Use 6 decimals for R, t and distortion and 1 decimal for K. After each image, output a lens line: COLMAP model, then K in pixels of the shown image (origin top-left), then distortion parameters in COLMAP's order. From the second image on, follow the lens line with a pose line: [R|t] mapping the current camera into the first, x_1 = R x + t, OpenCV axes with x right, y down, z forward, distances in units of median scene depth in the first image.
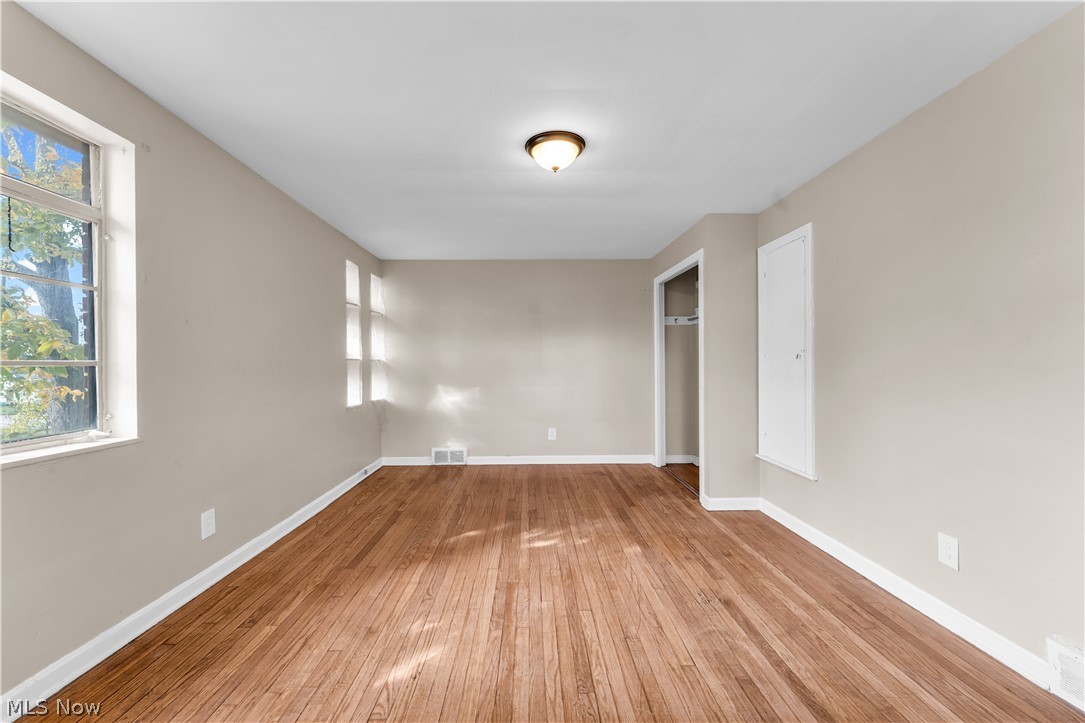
lens RADIAL K [[435.5, 0, 537.2], [0, 435.5, 364.8], [0, 0, 1]] dist [0.003290, 0.000079]
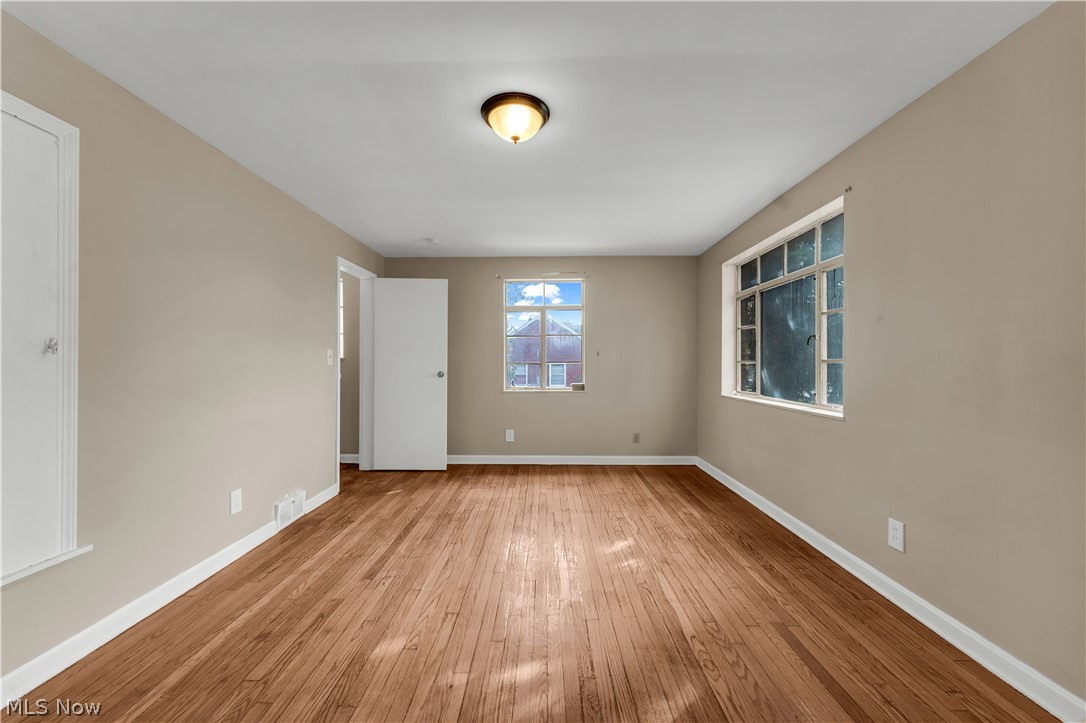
lens RADIAL K [[437.1, 0, 536.0], [0, 437.1, 366.7], [0, 0, 1]] dist [0.001103, -0.000328]
pose [[-0.999205, 0.002806, 0.039772, -0.035656], [0.003137, 0.999961, 0.008253, 0.000399], [-0.039747, 0.008371, -0.999175, 2.046898]]
